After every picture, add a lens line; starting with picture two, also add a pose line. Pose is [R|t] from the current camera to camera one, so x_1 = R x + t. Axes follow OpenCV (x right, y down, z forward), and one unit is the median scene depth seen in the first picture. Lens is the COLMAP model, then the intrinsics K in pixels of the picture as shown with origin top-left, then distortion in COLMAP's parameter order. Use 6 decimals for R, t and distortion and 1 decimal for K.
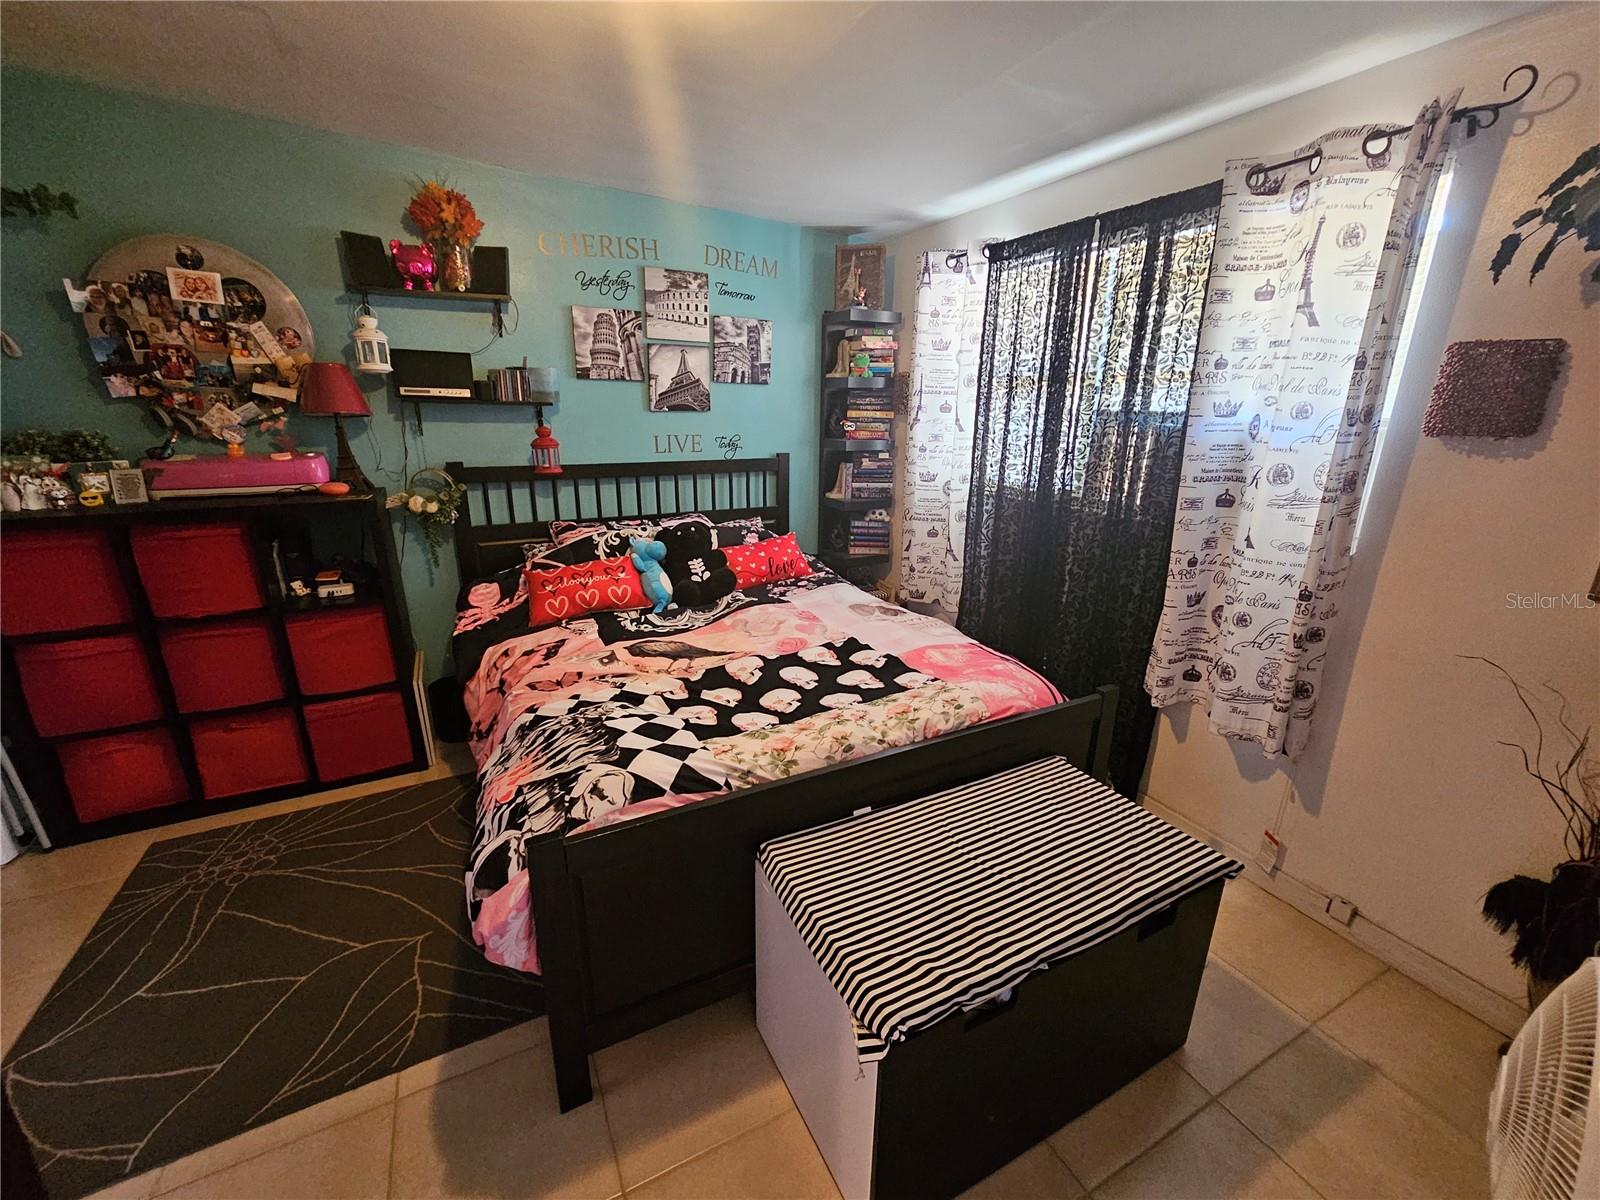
lens RADIAL K [[655.2, 0, 794.9], [0, 655.2, 606.8], [0, 0, 1]] dist [-0.001575, 0.000080]
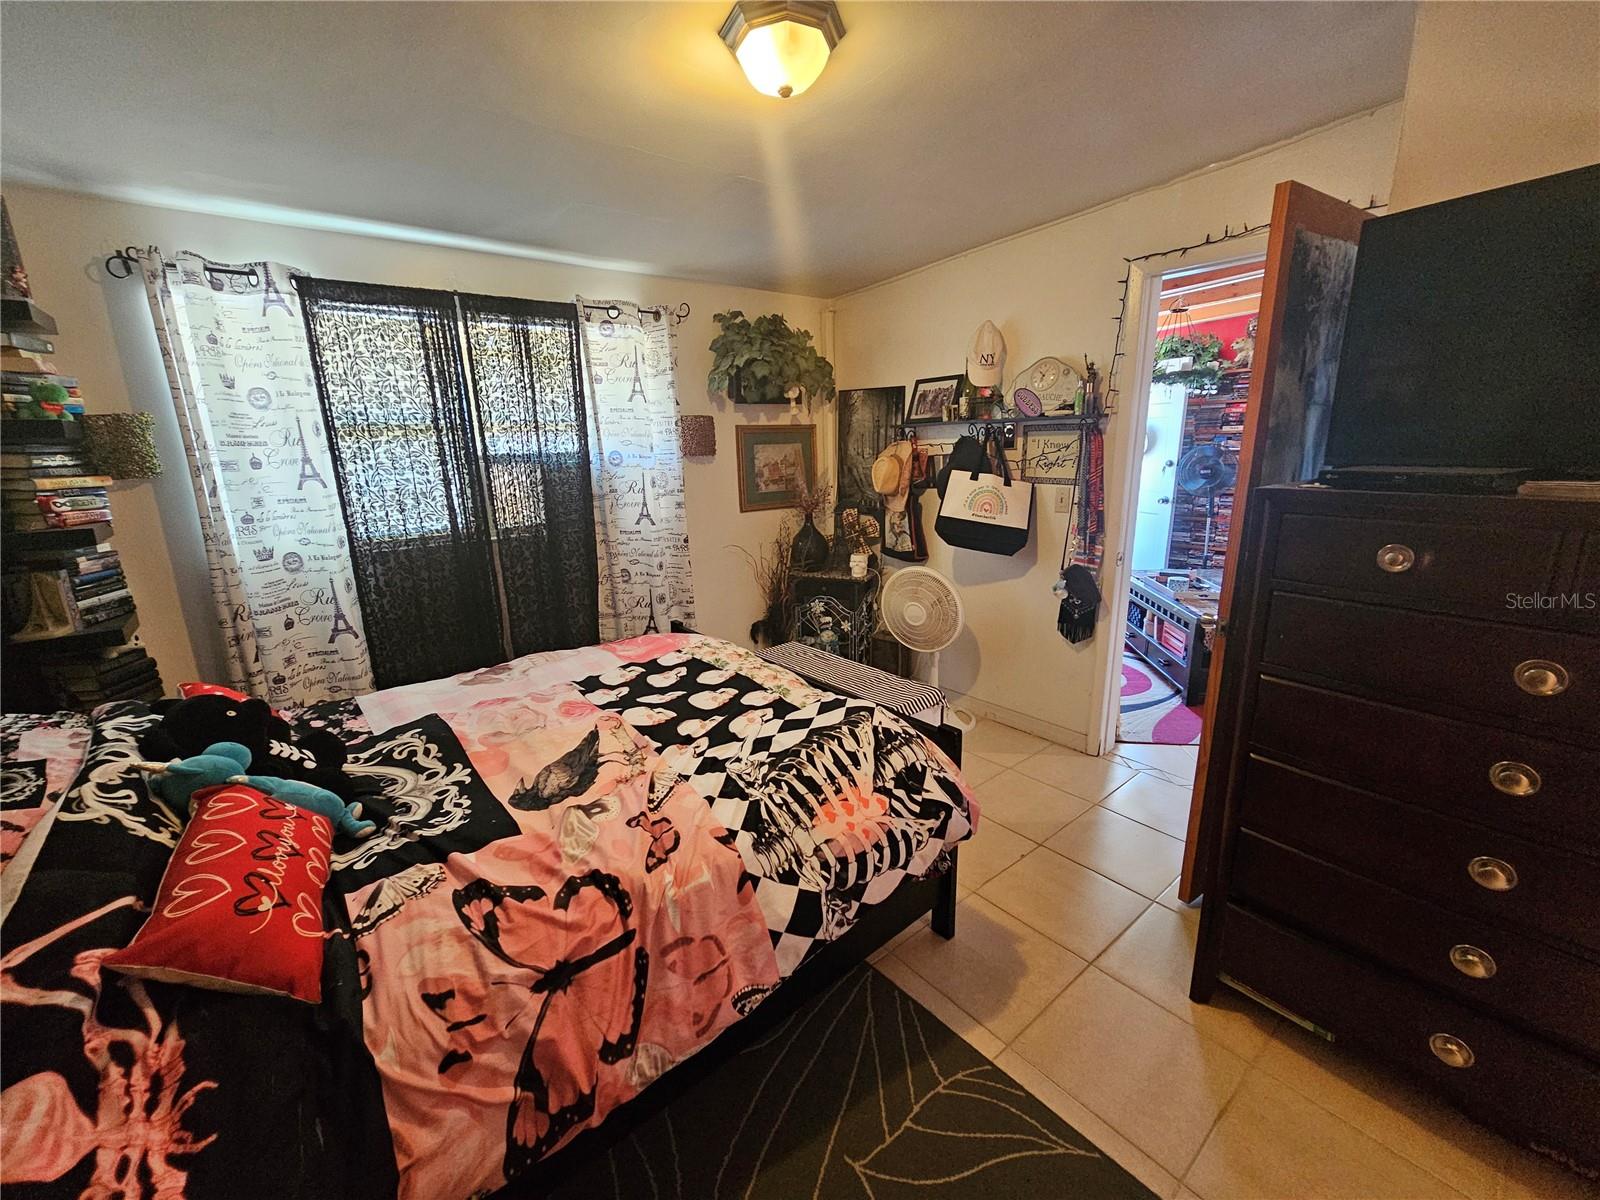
lens RADIAL K [[656.7, 0, 798.2], [0, 656.7, 606.0], [0, 0, 1]] dist [-0.000979, -0.002765]
pose [[-0.207291, -0.244384, 0.947263, -0.845315], [0.315458, 0.899873, 0.301190, -0.232217], [-0.926022, 0.361255, -0.109443, 0.703207]]
